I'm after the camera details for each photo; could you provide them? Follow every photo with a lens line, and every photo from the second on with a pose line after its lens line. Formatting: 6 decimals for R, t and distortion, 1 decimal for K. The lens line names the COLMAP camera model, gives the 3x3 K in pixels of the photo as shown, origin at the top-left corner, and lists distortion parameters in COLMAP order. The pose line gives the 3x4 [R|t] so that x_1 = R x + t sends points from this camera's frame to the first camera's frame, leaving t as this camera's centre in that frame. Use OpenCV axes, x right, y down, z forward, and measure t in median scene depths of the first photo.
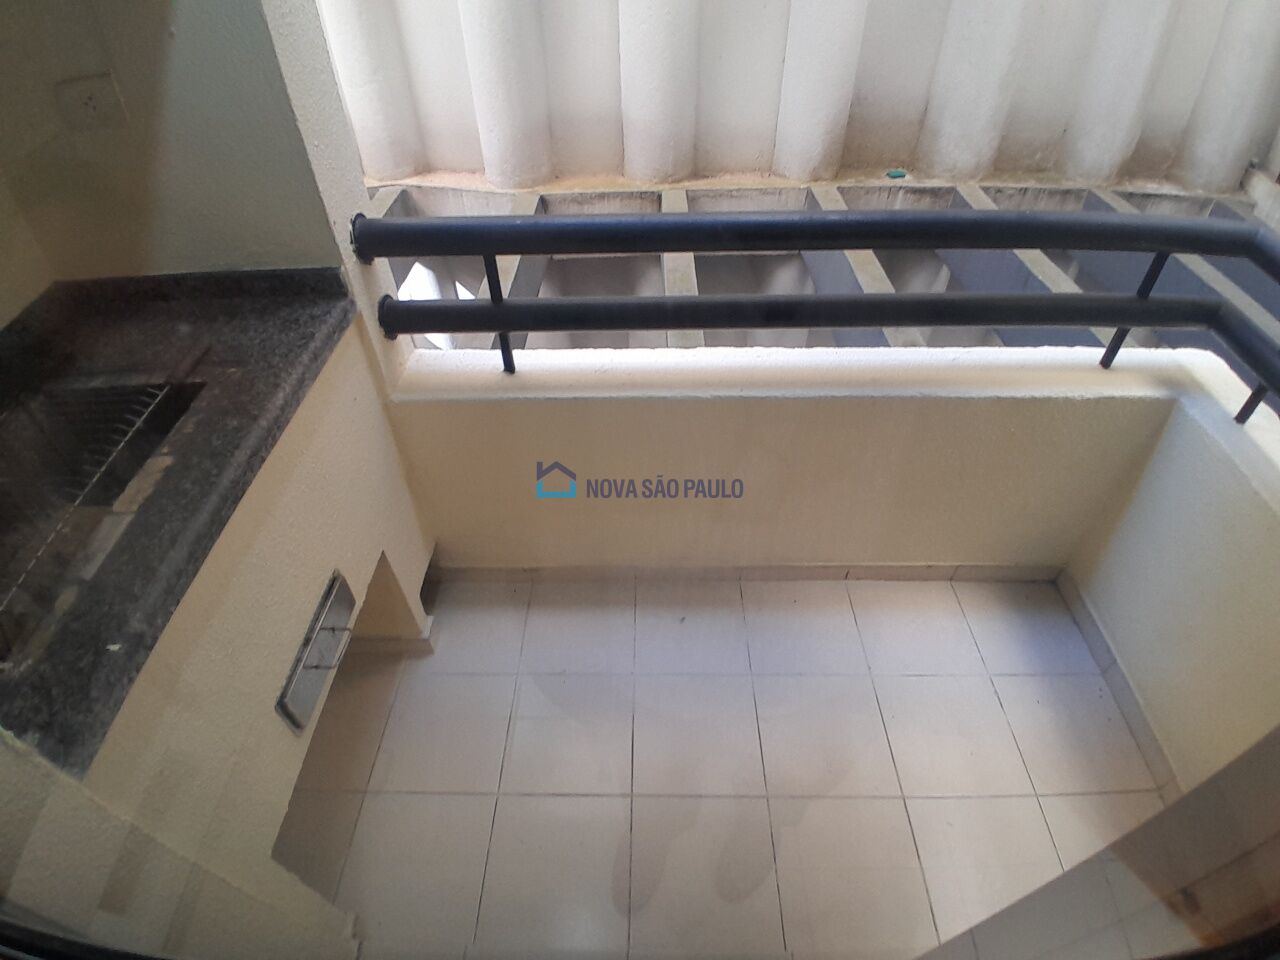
lens RADIAL K [[635.1, 0, 640.0], [0, 635.1, 480.6], [0, 0, 1]] dist [0.002042, -0.042803]
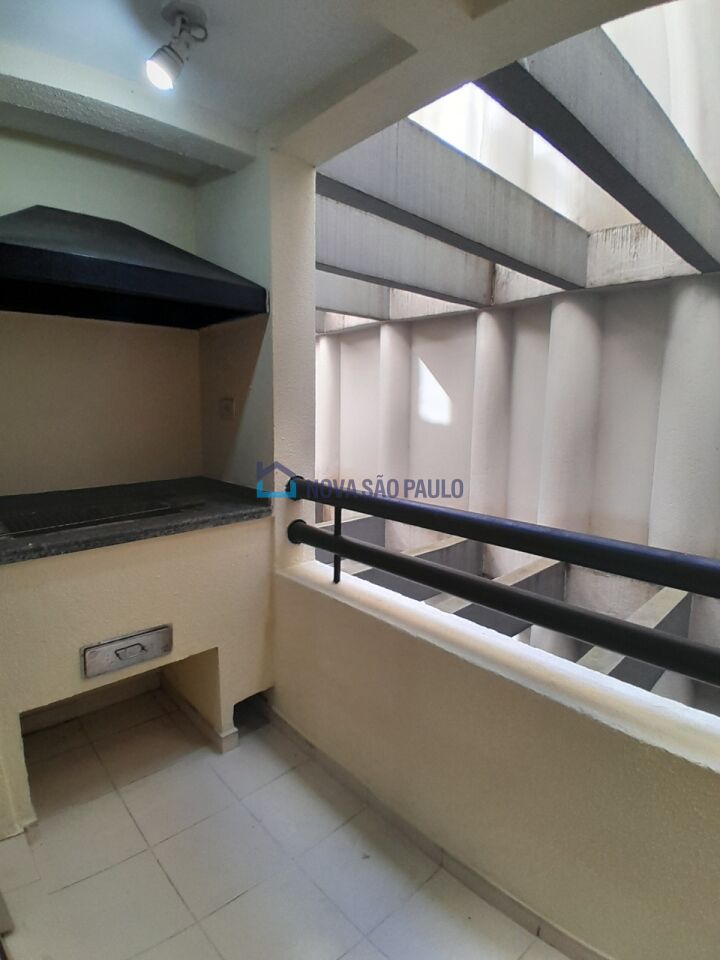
lens RADIAL K [[476.3, 0, 359.5], [0, 476.3, 461.4], [0, 0, 1]] dist [0.002042, -0.042803]
pose [[0.688149, 0.102042, -0.718358, 0.688206], [-0.515385, 0.765629, -0.384955, 0.025147], [0.510715, 0.635137, 0.579458, 0.161728]]
